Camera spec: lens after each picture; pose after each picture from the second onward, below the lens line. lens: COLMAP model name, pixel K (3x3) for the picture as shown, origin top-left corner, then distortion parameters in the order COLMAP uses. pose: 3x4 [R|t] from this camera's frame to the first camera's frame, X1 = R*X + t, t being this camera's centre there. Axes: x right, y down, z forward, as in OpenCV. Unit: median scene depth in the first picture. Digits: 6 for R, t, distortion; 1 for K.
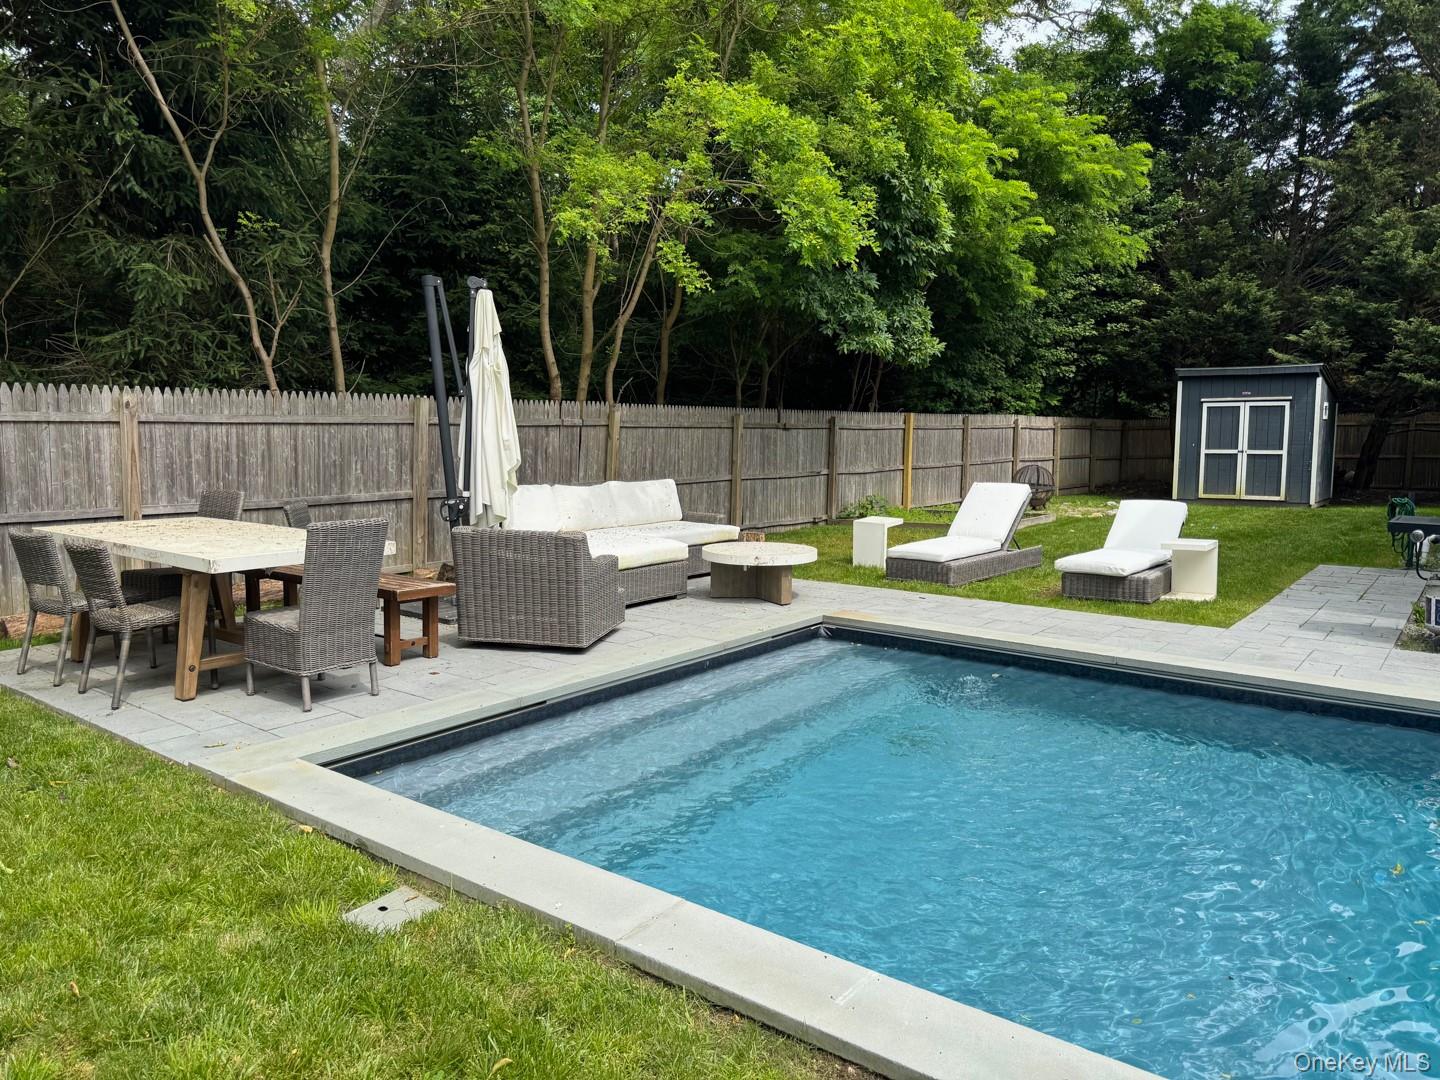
lens RADIAL K [[1027.6, 0, 720.0], [0, 1027.6, 540.0], [0, 0, 1]] dist [0.064139, -0.068459]
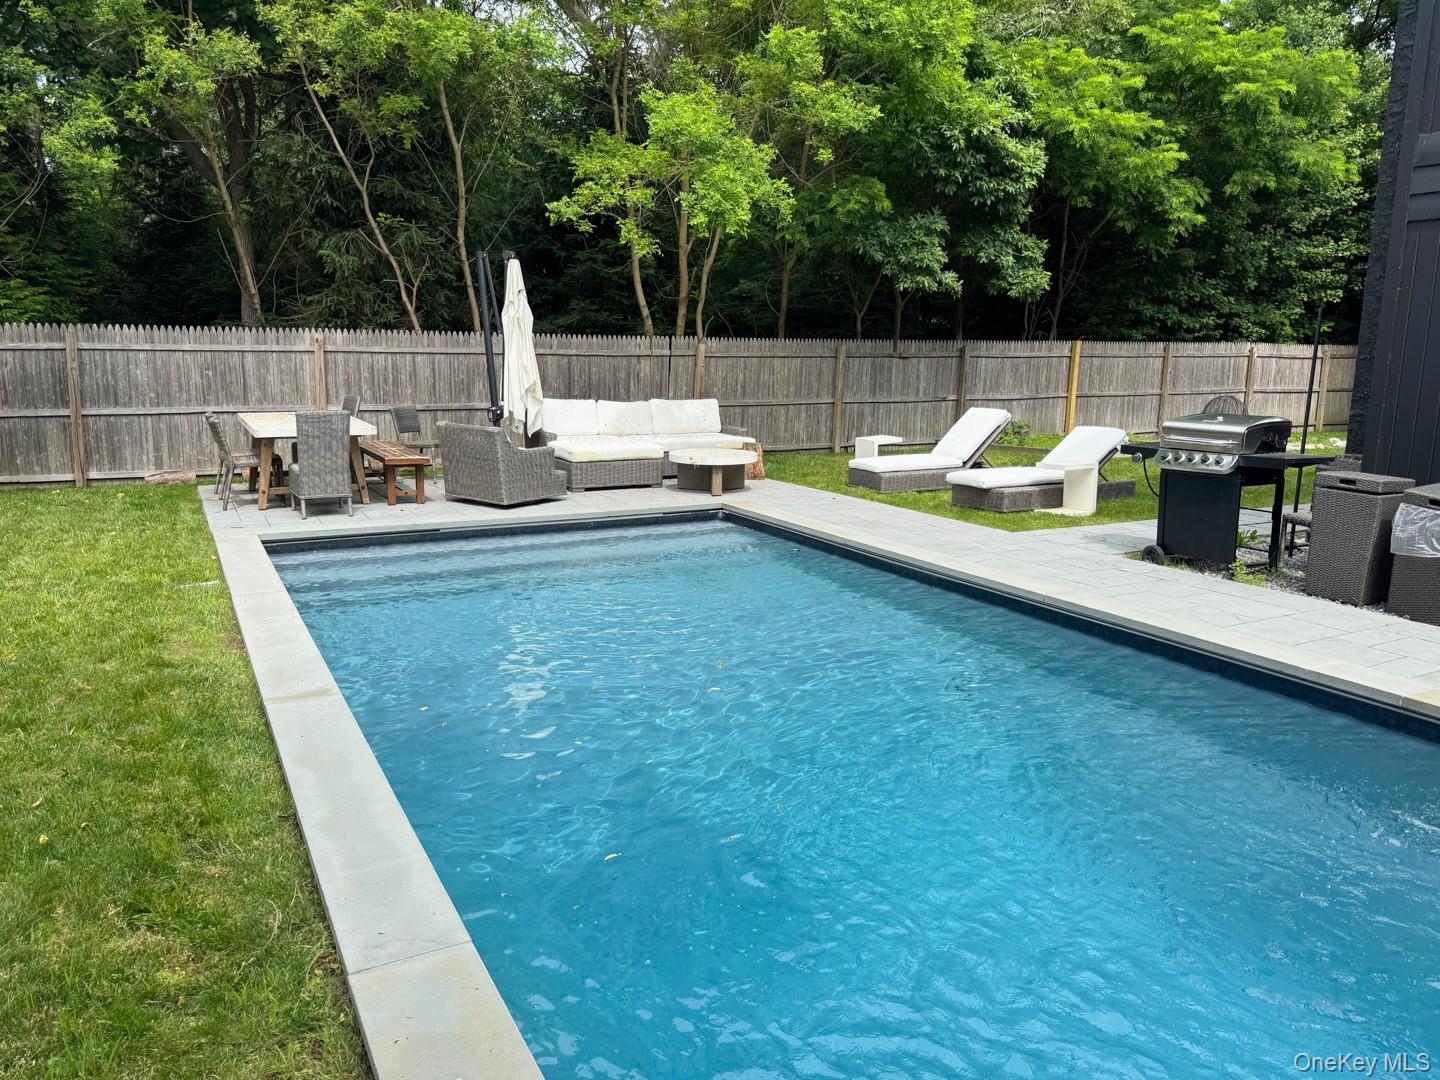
lens RADIAL K [[1044.0, 0, 720.0], [0, 1044.0, 540.0], [0, 0, 1]] dist [0.156623, -0.328716]
pose [[0.907837, 0.077755, -0.412051, 0.519344], [-0.049723, 0.995686, 0.078337, 0.012513], [0.416364, -0.050629, 0.907787, -0.179645]]
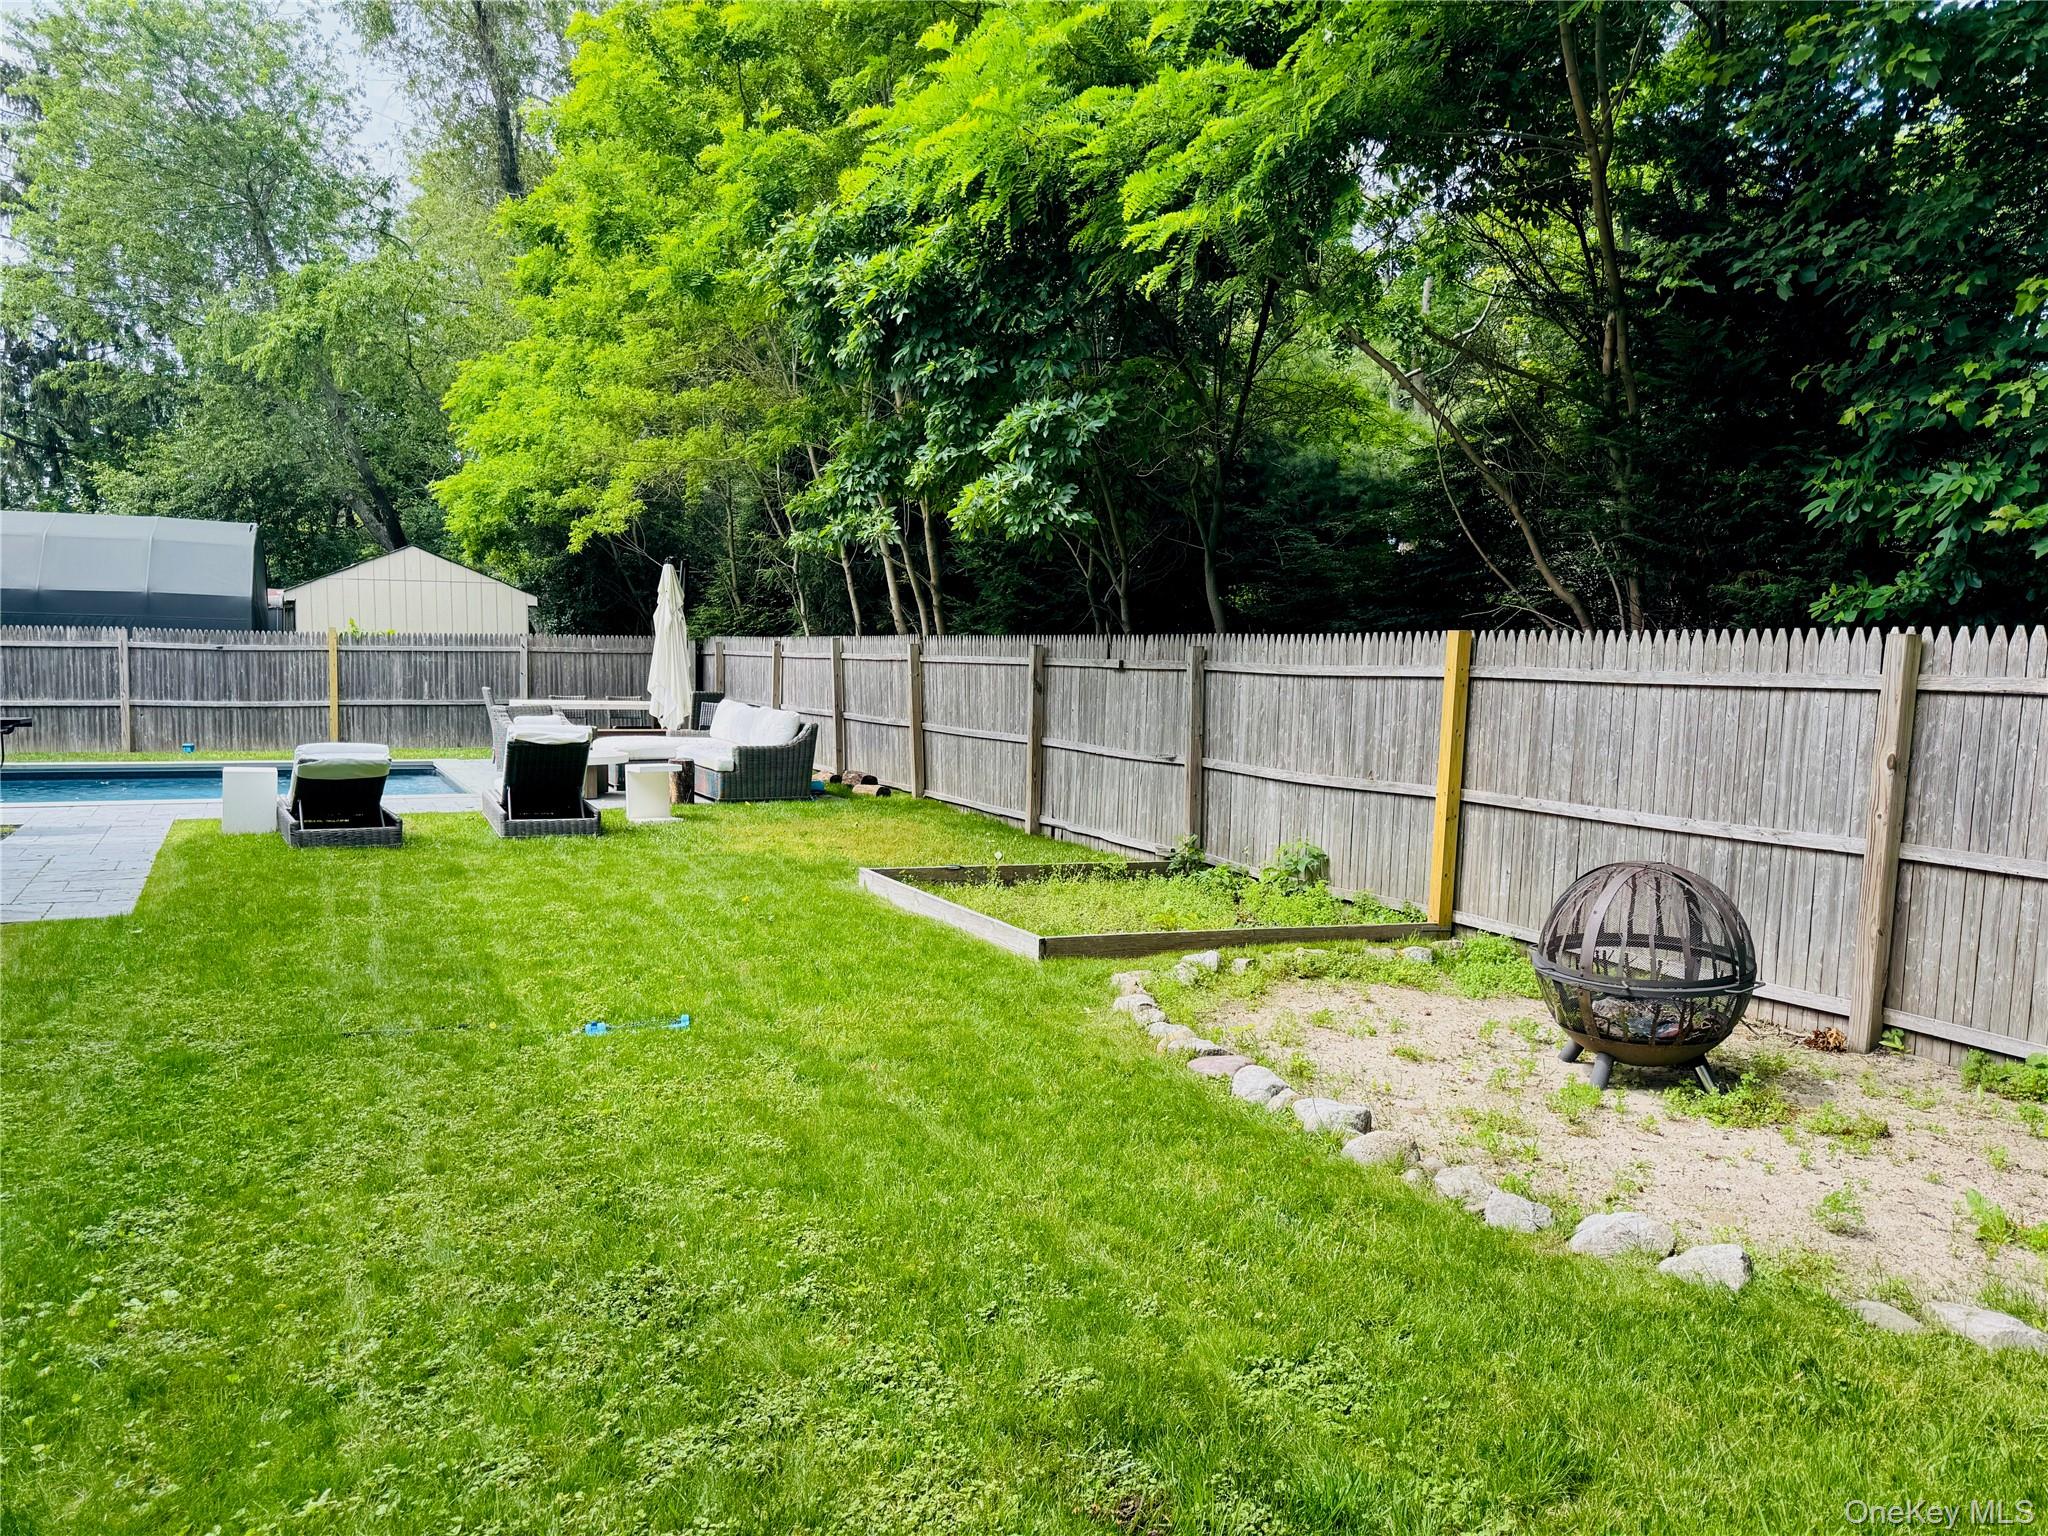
lens RADIAL K [[1461.5, 0, 1024.0], [0, 1461.5, 768.0], [0, 0, 1]] dist [0.064139, -0.068459]
pose [[-0.419647, 0.043598, -0.906640, 1.126818], [-0.131453, 0.985397, 0.108230, -0.189977], [0.898118, 0.164599, -0.407788, 1.804445]]
